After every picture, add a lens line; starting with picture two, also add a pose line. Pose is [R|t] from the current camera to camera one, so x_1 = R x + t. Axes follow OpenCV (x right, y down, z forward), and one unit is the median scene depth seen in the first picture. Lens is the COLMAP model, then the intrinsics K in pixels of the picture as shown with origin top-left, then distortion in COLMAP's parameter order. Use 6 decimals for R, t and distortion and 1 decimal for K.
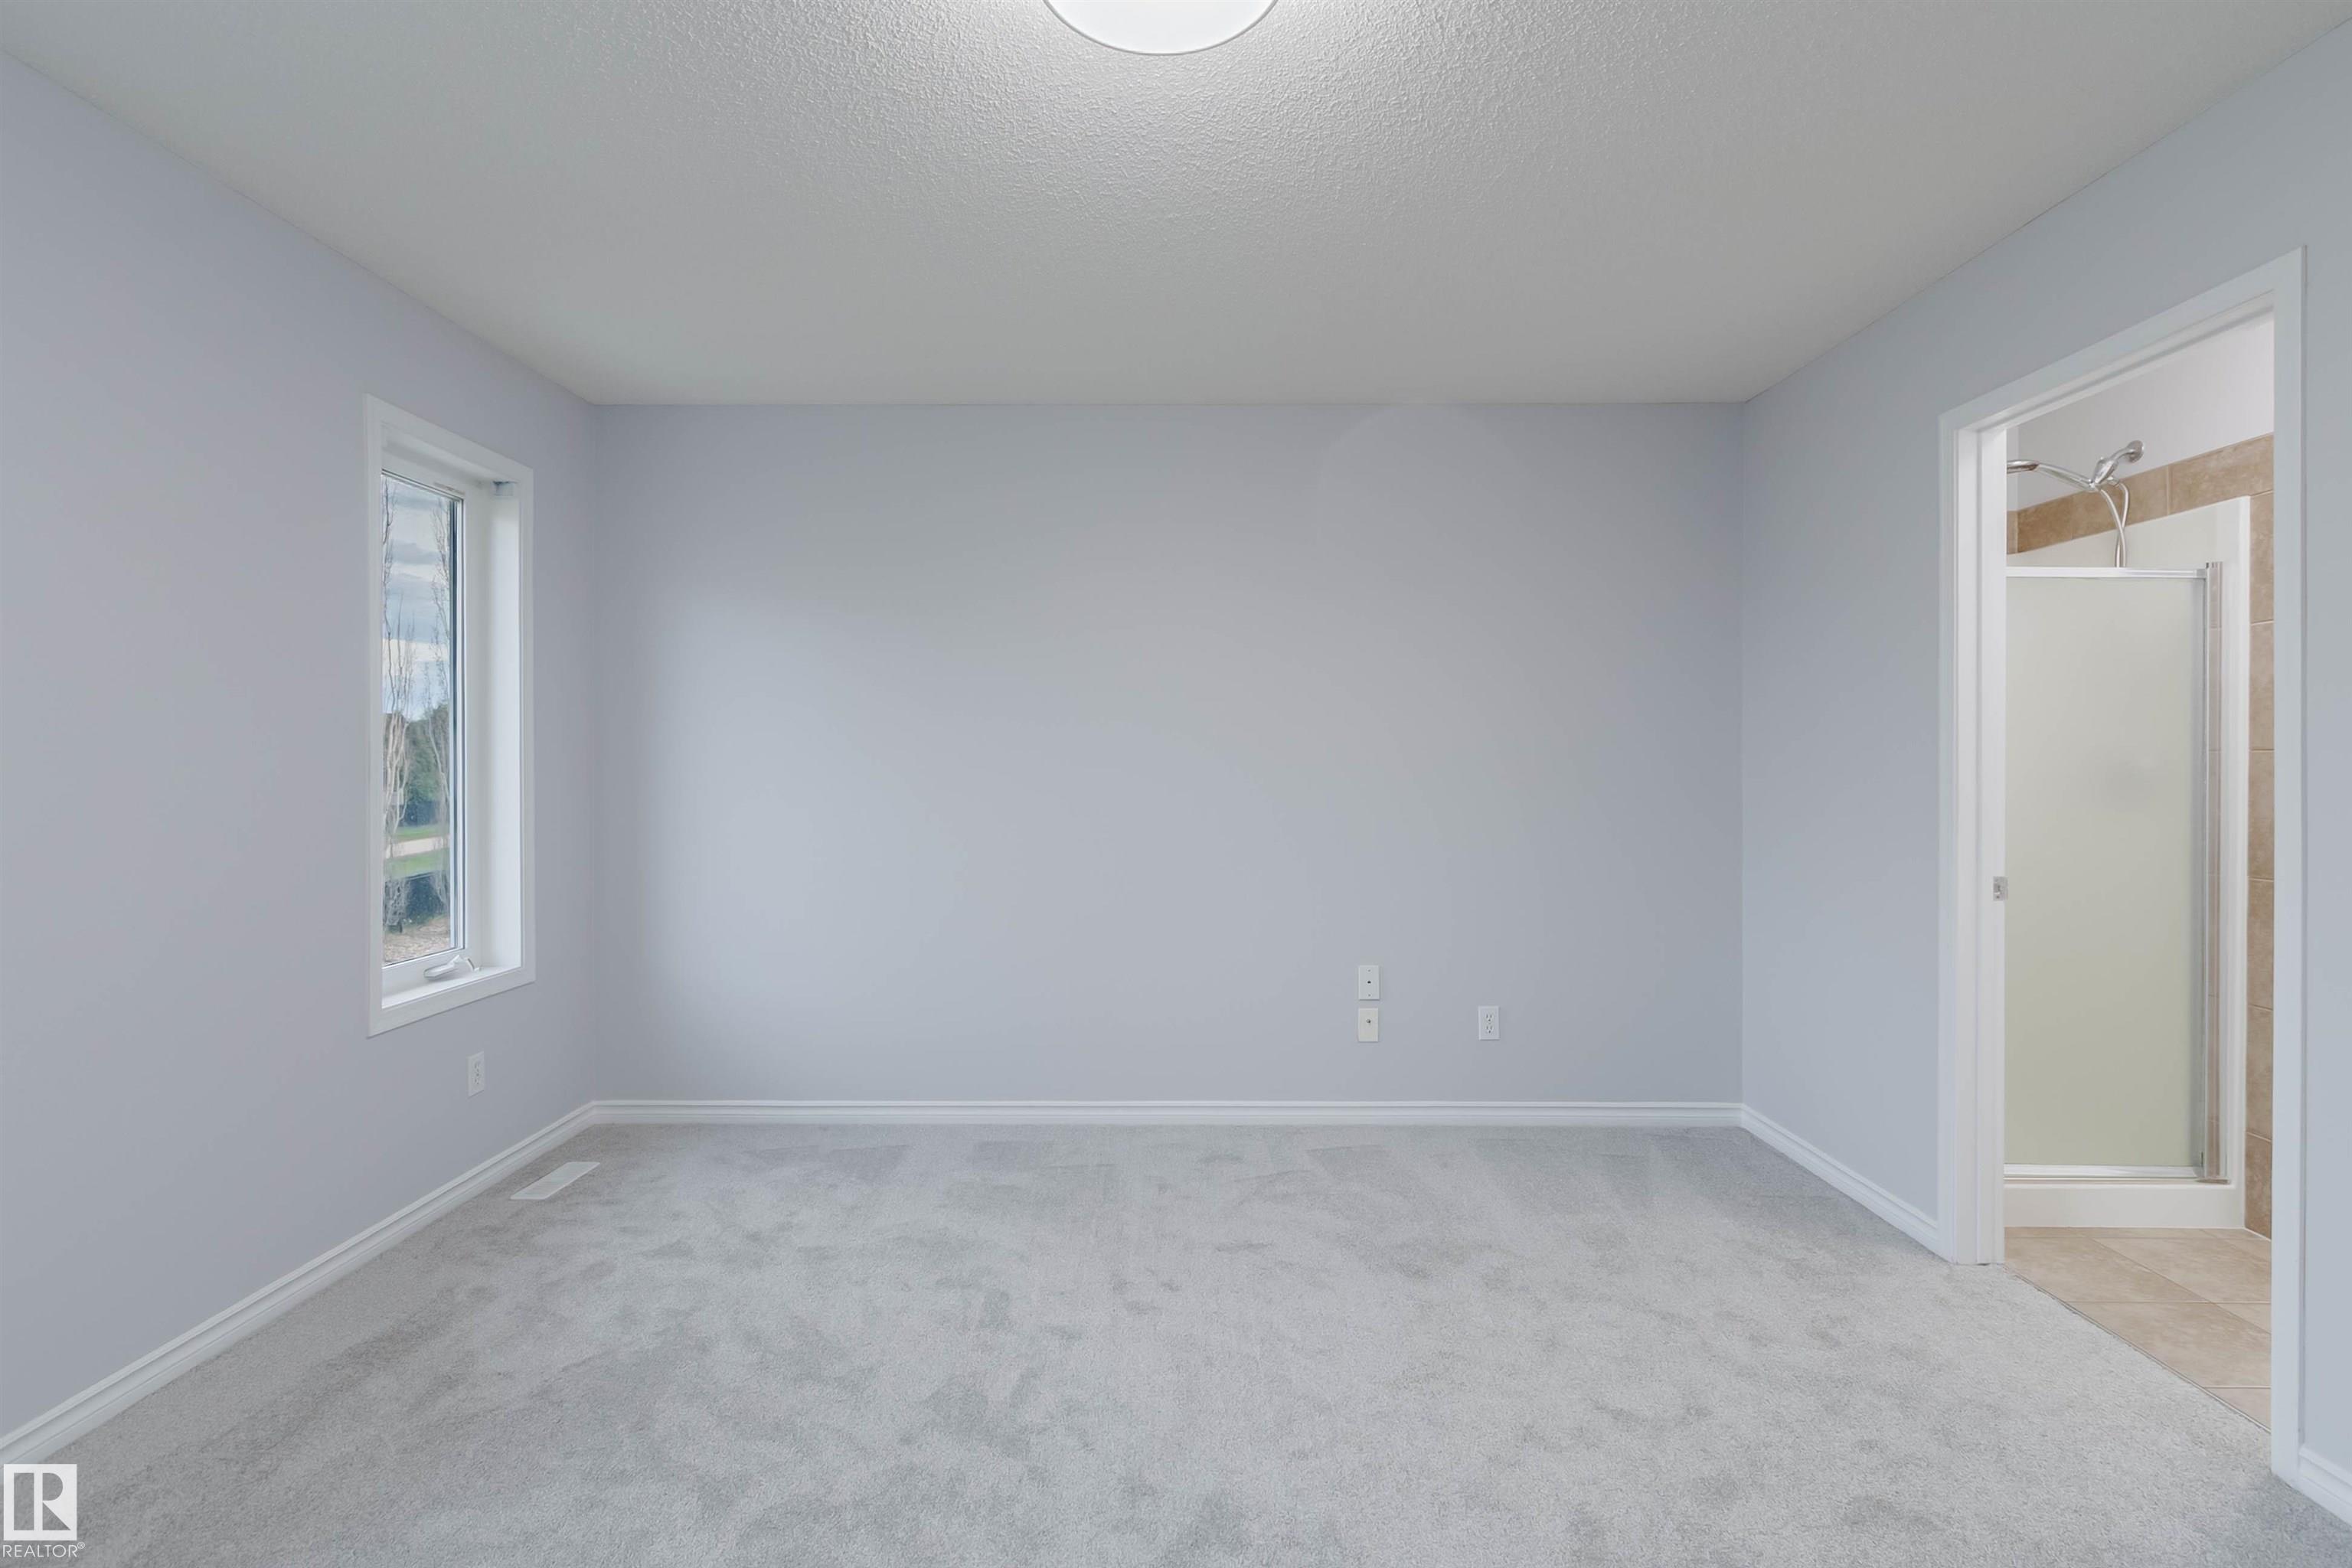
lens RADIAL K [[1075.6, 0, 1181.3], [0, 1075.6, 766.4], [0, 0, 1]] dist [0.005653, -0.001447]
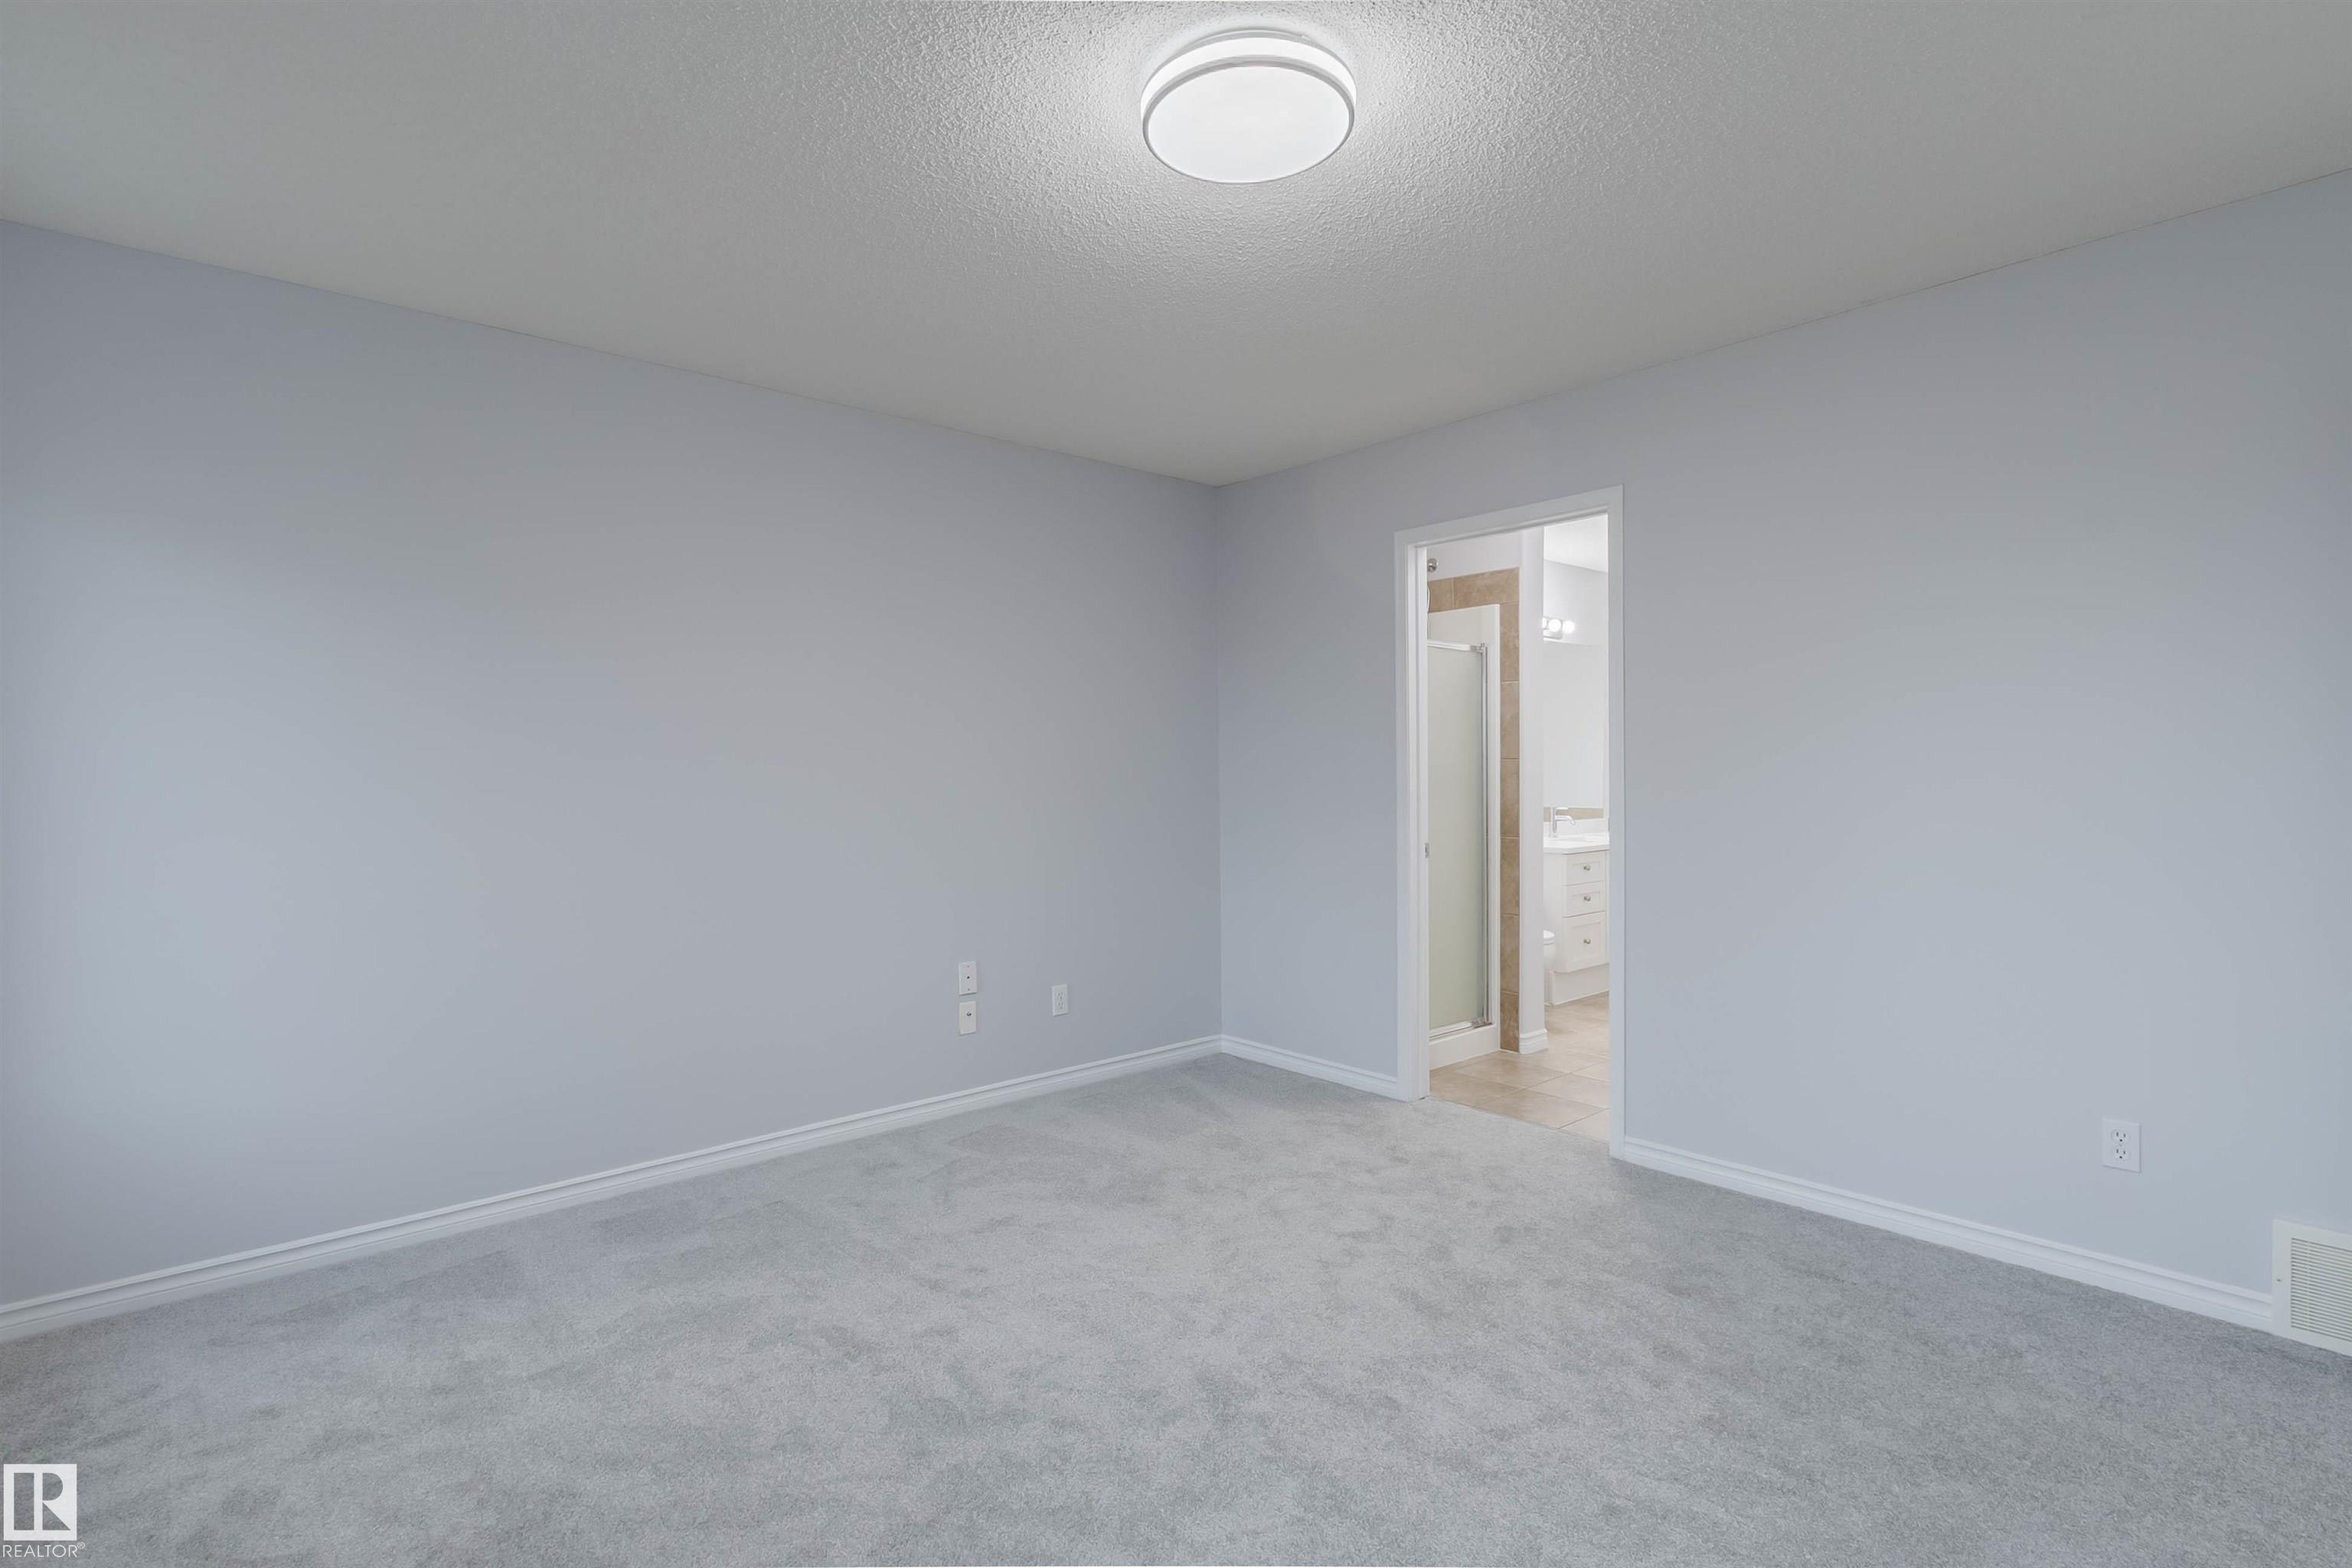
lens RADIAL K [[1075.6, 0, 1240.3], [0, 1075.6, 782.9], [0, 0, 1]] dist [0.005653, -0.001447]
pose [[0.748281, -0.014354, 0.663227, -0.410540], [0.008957, 0.999893, 0.011535, -0.001431], [-0.663322, -0.002691, 0.748329, 0.036979]]
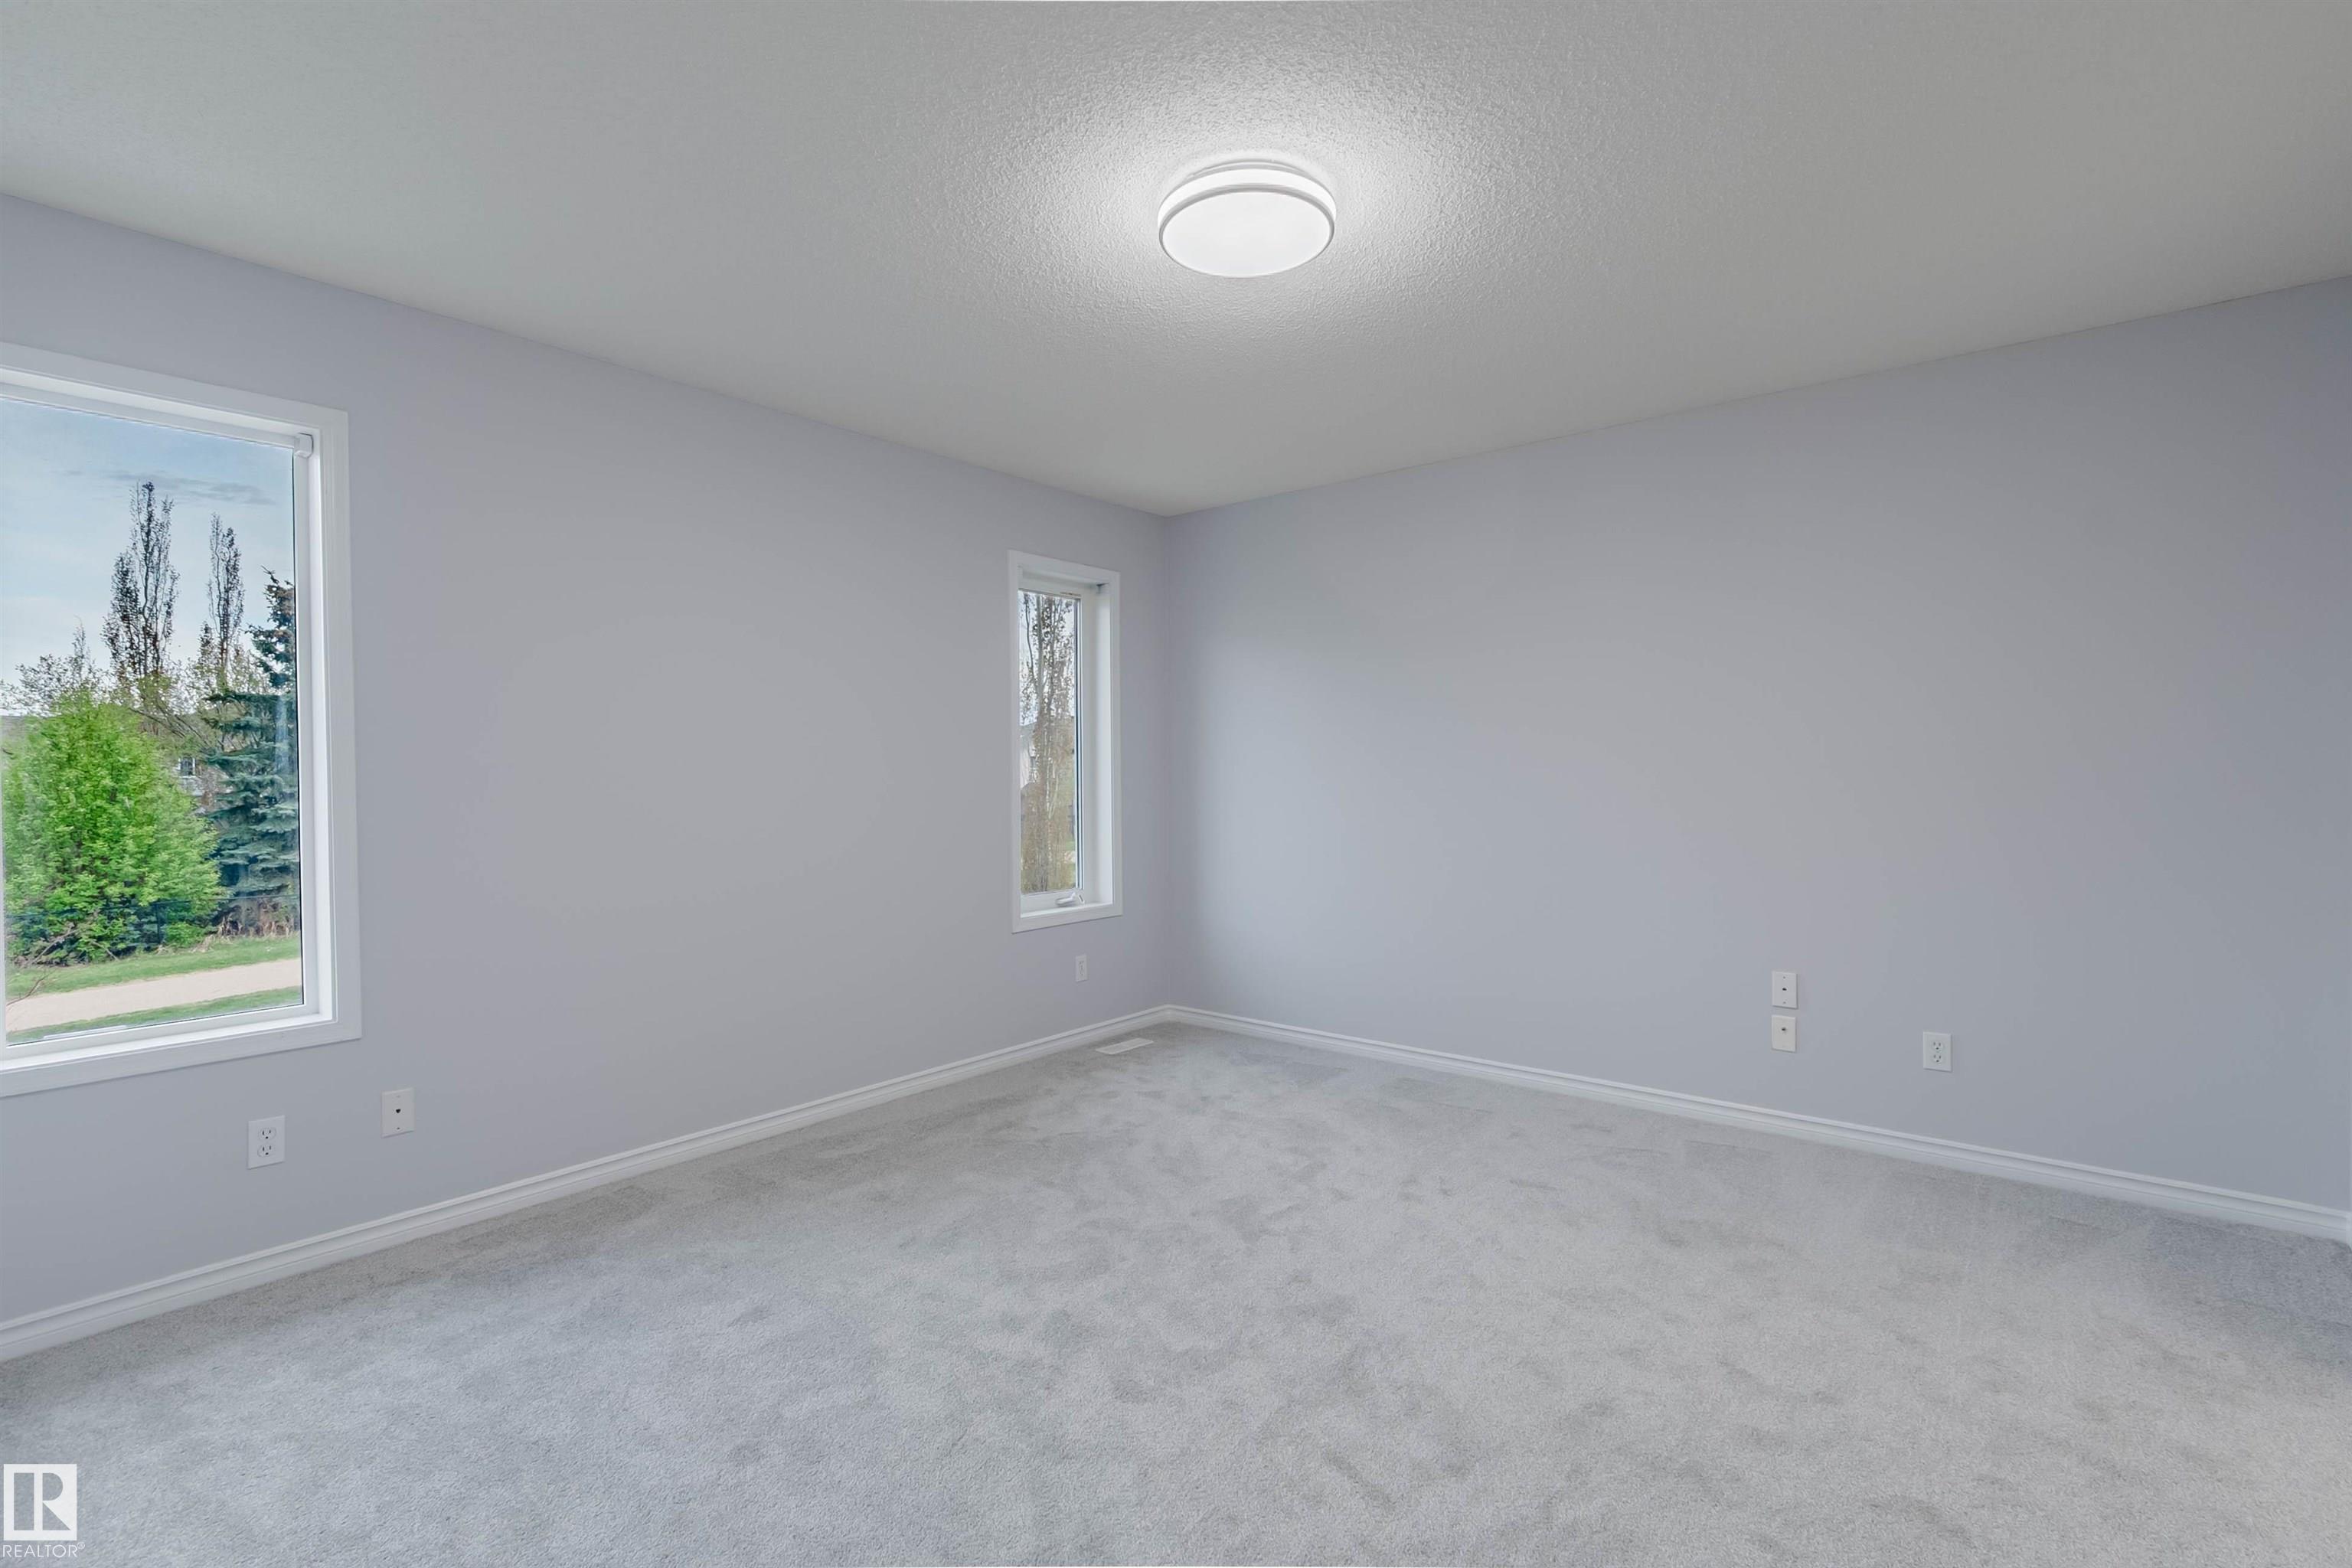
lens RADIAL K [[1075.6, 0, 1174.3], [0, 1075.6, 793.1], [0, 0, 1]] dist [0.005653, -0.001447]
pose [[0.770510, 0.006192, -0.637398, 0.440372], [0.006354, 0.999829, 0.017393, 0.004749], [0.637397, -0.017451, 0.770338, -0.110997]]
